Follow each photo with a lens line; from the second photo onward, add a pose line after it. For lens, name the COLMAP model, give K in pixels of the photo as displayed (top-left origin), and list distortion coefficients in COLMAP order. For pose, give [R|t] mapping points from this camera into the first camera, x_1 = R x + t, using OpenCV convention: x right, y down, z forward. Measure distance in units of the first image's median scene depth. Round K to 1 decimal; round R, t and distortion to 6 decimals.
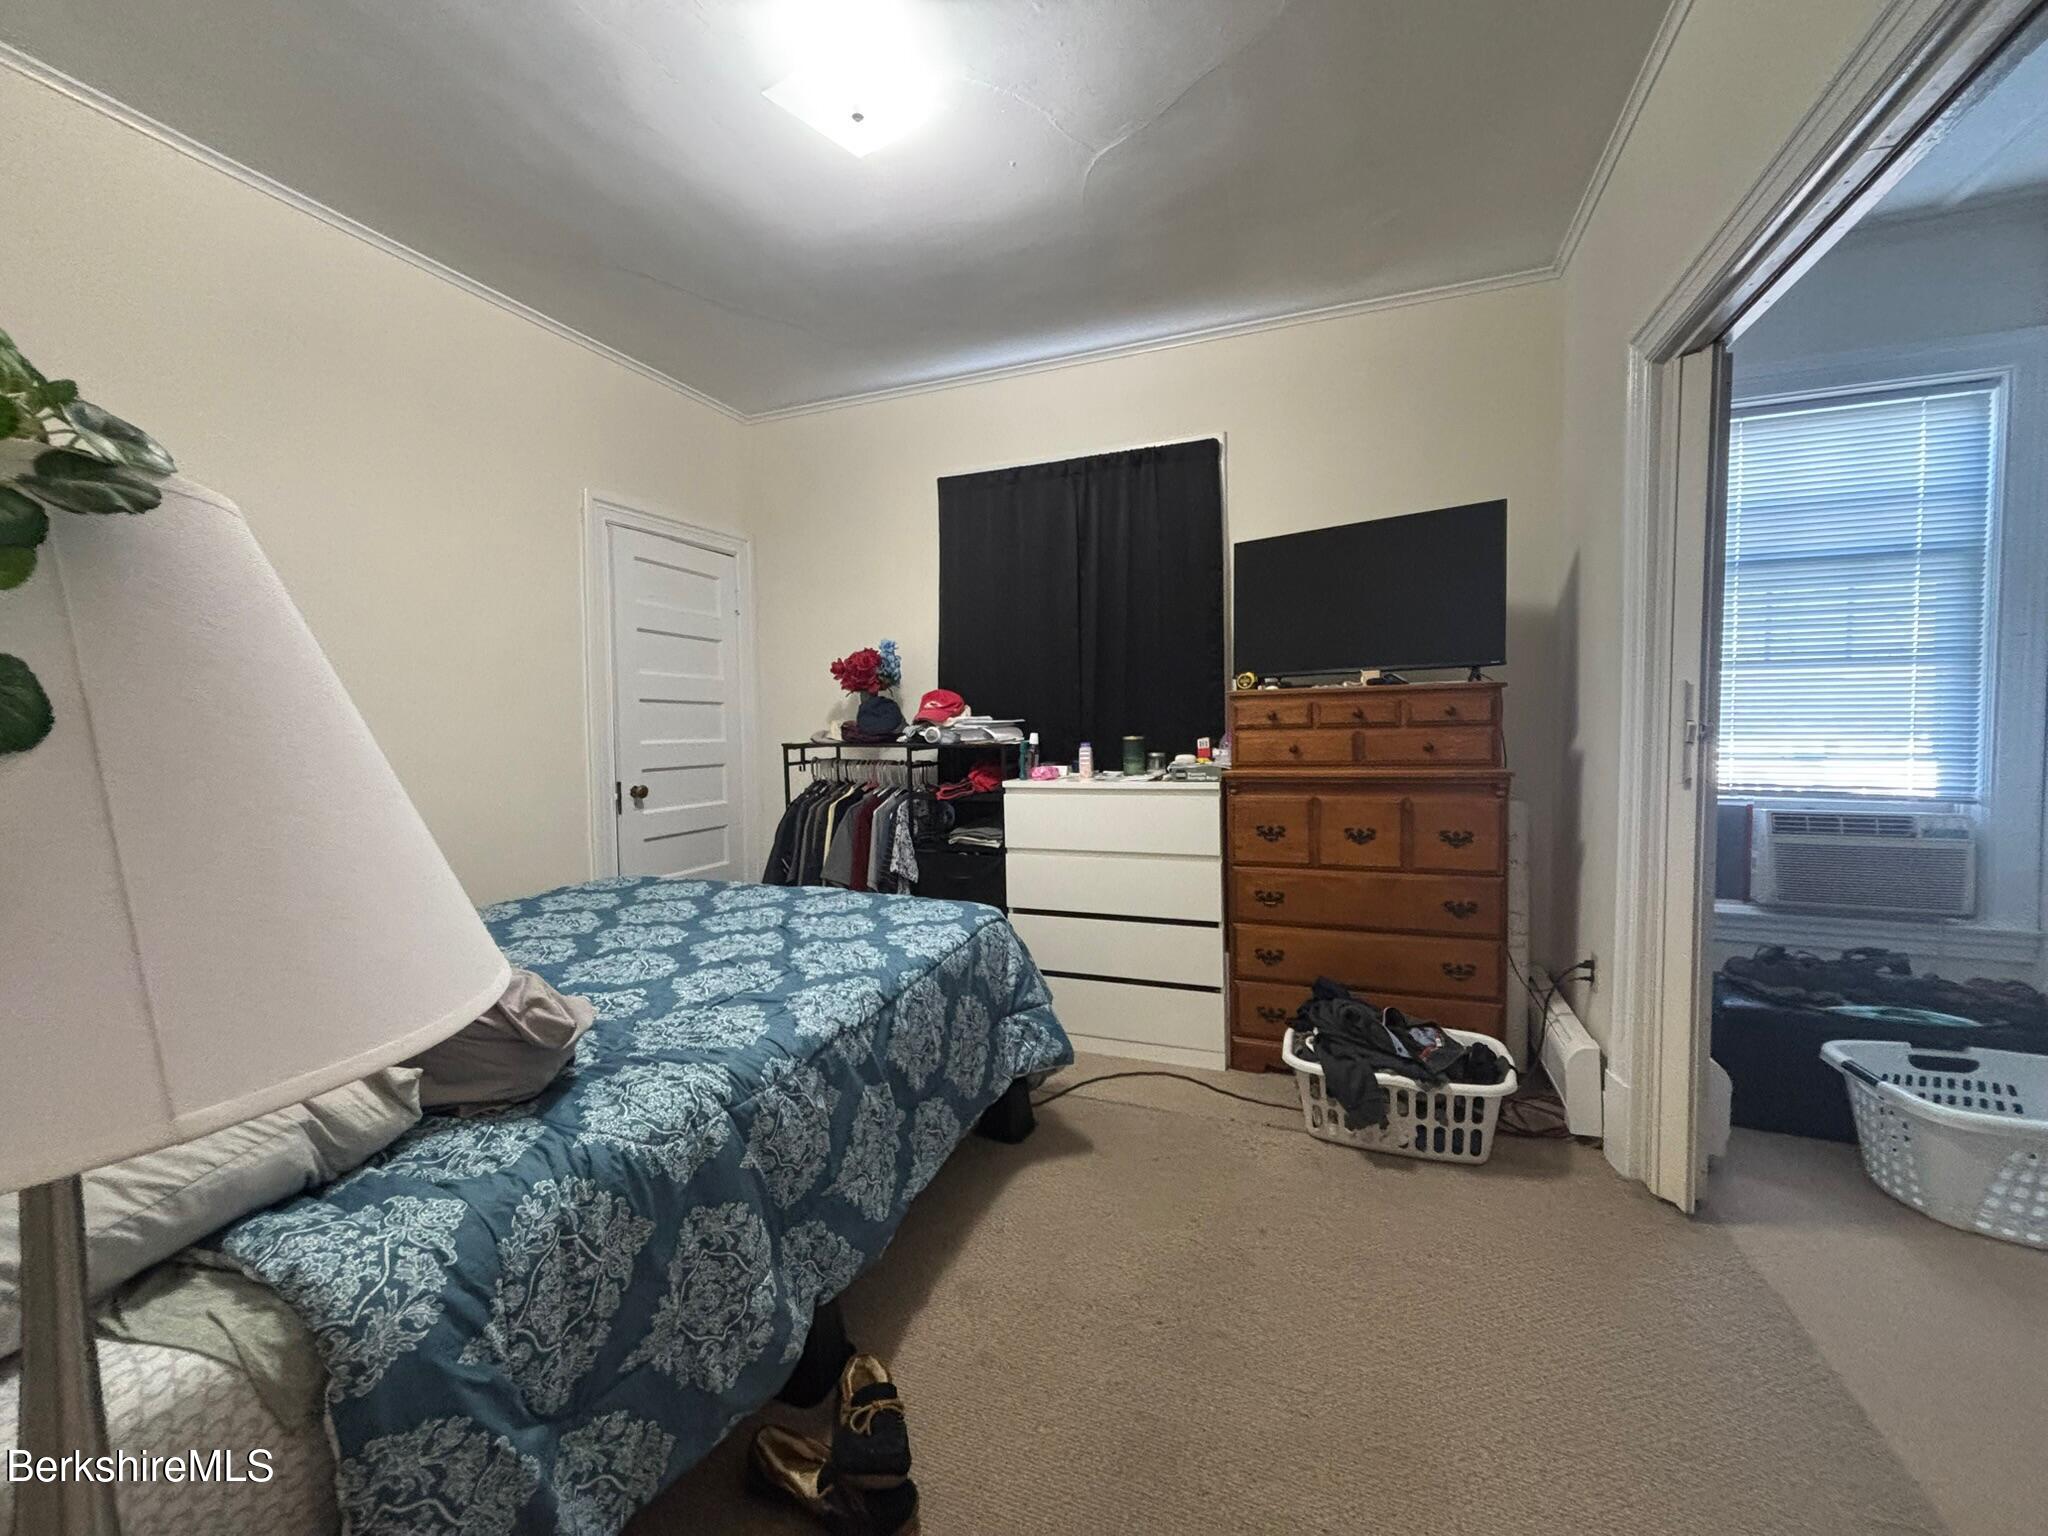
lens RADIAL K [[823.4, 0, 1034.9], [0, 823.4, 767.4], [0, 0, 1]] dist [0.000994, 0.000223]
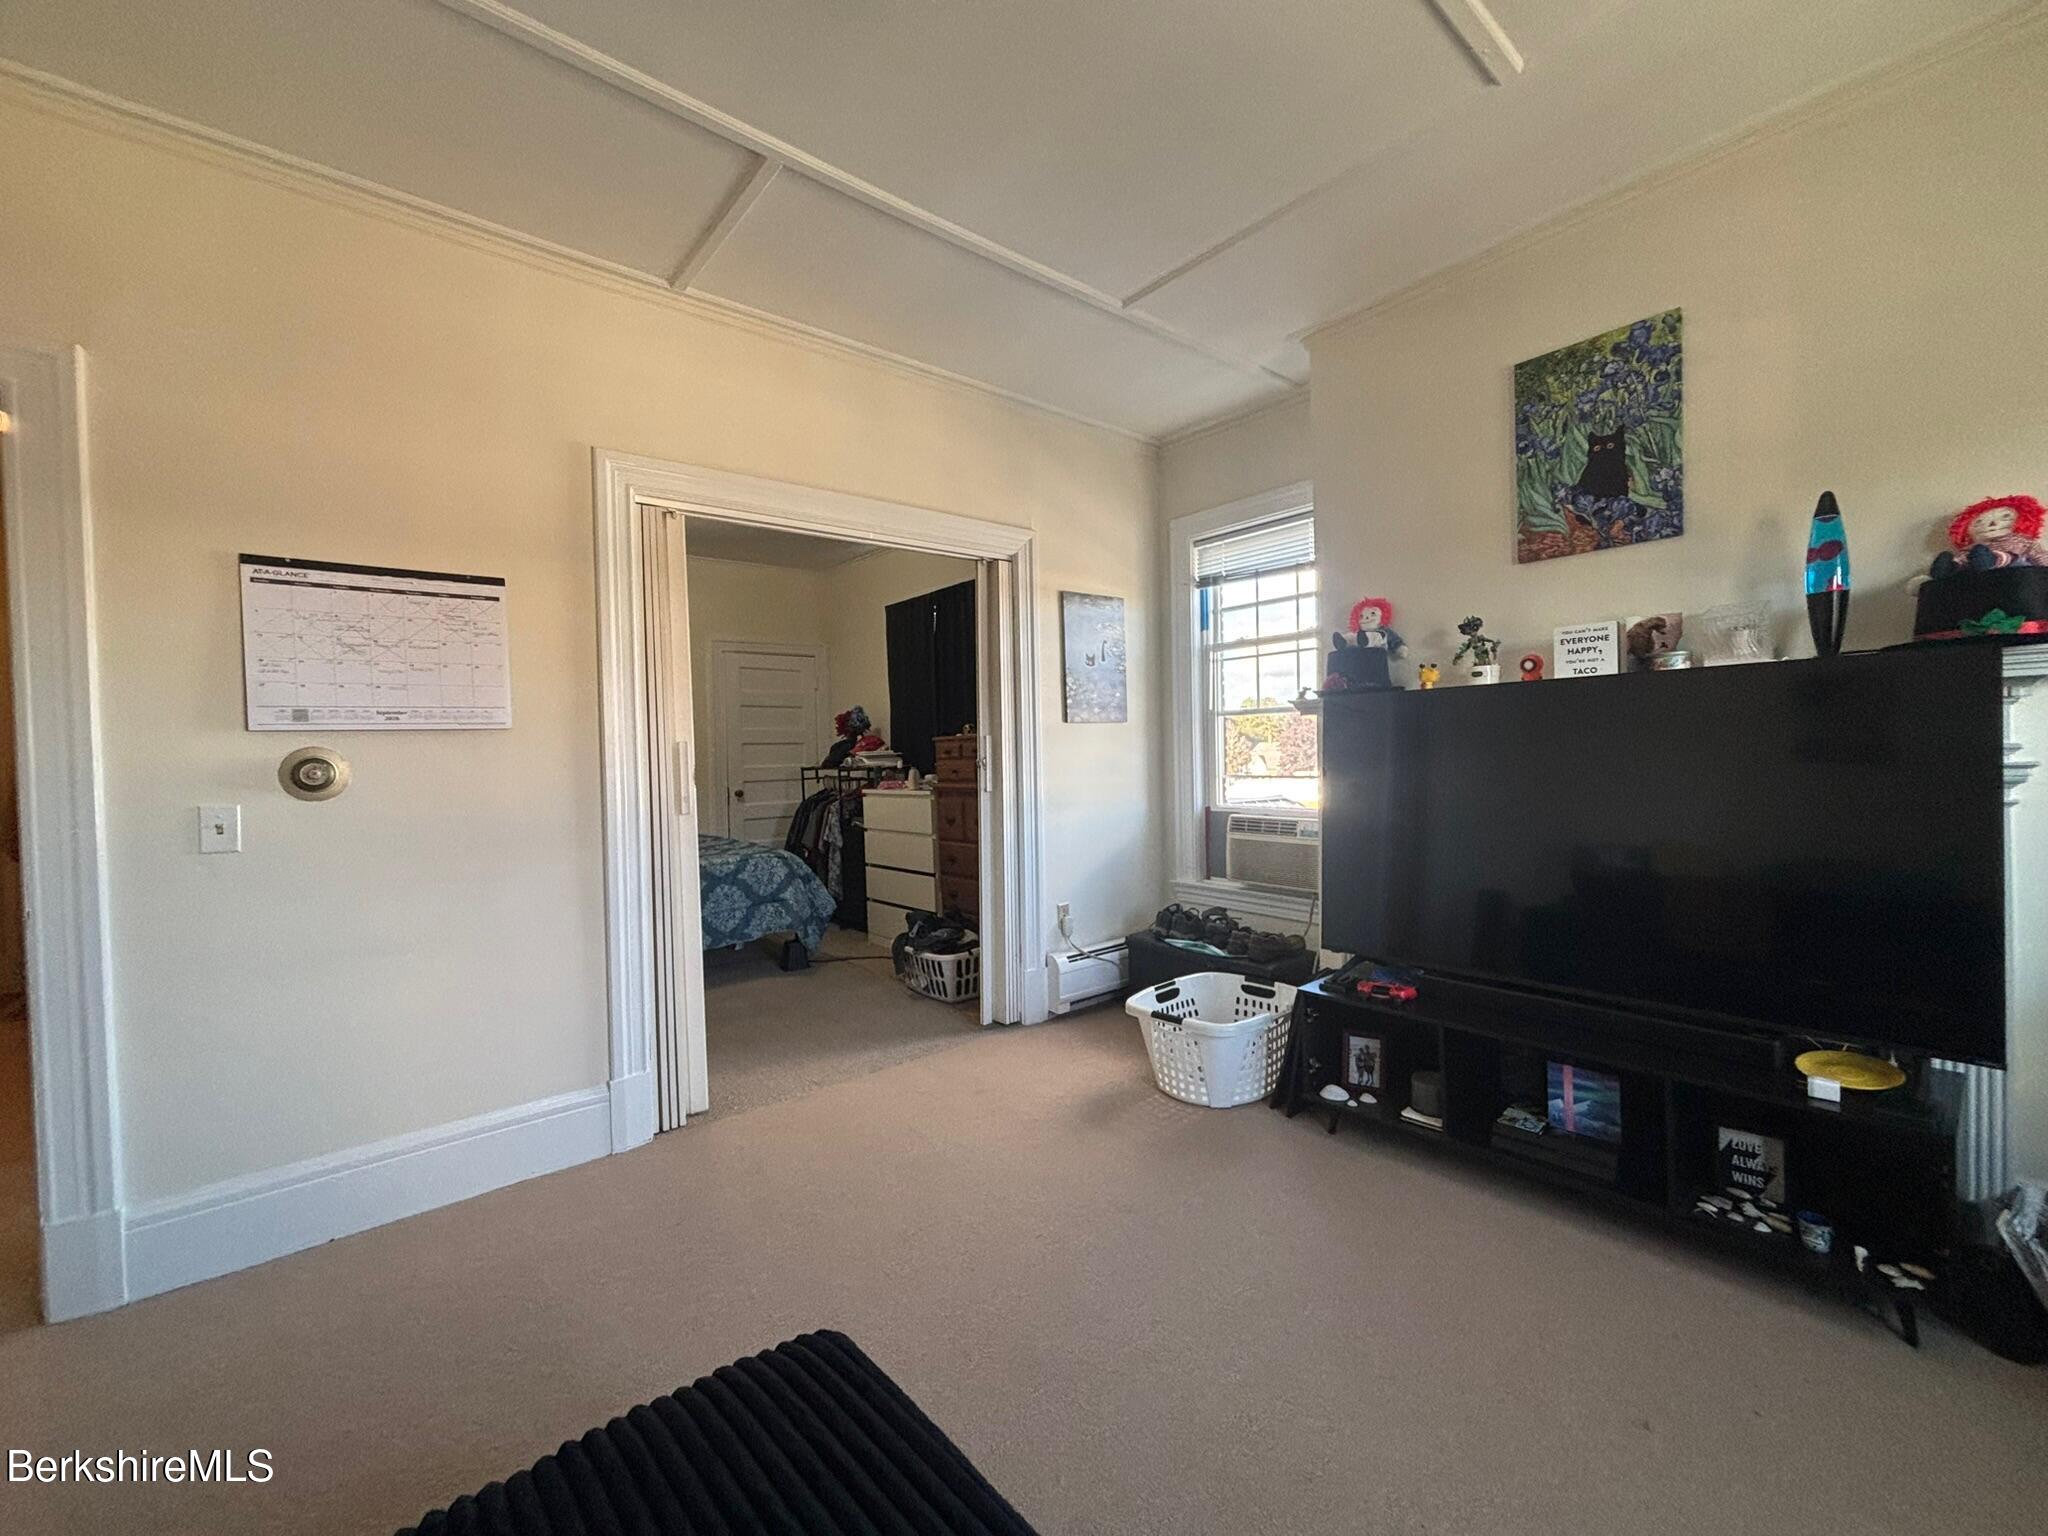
lens RADIAL K [[823.4, 0, 1011.8], [0, 823.4, 769.8], [0, 0, 1]] dist [0.000994, 0.000223]
pose [[0.870305, 0.002701, -0.492505, 1.084248], [-0.016013, 0.999611, -0.022814, 0.010596], [0.492252, 0.027742, 0.870010, -0.353707]]
